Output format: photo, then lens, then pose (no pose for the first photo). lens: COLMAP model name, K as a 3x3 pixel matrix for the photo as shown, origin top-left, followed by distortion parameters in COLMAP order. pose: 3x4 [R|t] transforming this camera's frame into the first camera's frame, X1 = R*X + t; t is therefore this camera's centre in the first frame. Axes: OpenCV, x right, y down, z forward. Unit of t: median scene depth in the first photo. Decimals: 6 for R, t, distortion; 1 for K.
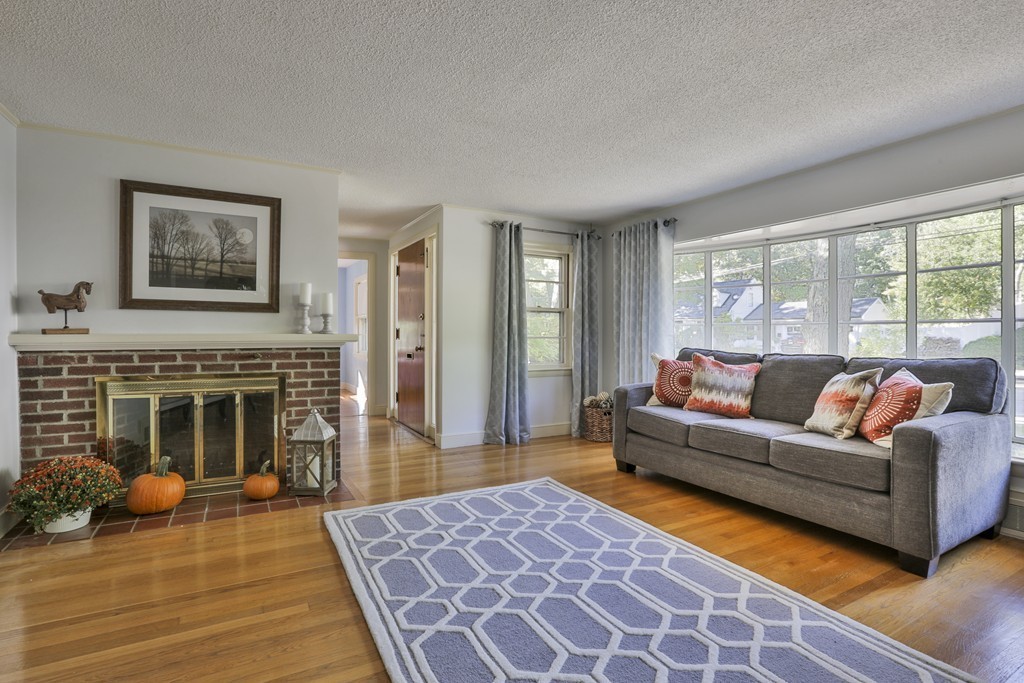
lens RADIAL K [[504.1, 0, 512.0], [0, 504.1, 328.8], [0, 0, 1]] dist [-0.029166, 0.017350]
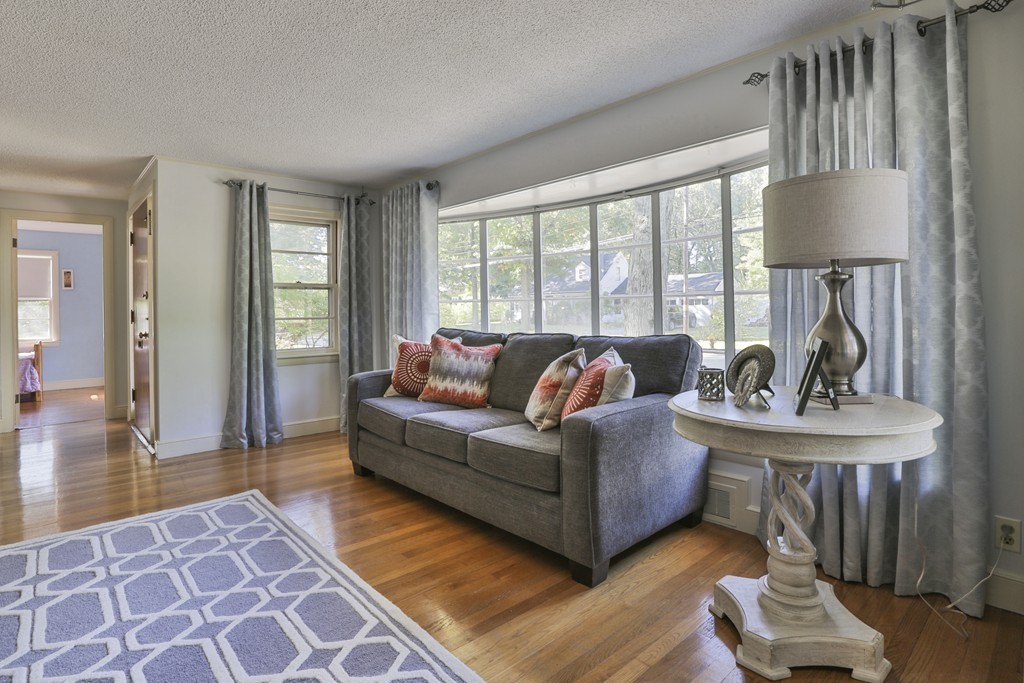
lens RADIAL K [[537.3, 0, 506.1], [0, 537.3, 302.3], [0, 0, 1]] dist [-0.040326, 0.021281]
pose [[0.977963, -0.013436, 0.208348, 0.311578], [0.014608, 0.999885, -0.004092, -0.001367], [-0.208269, 0.007045, 0.978046, 0.068668]]
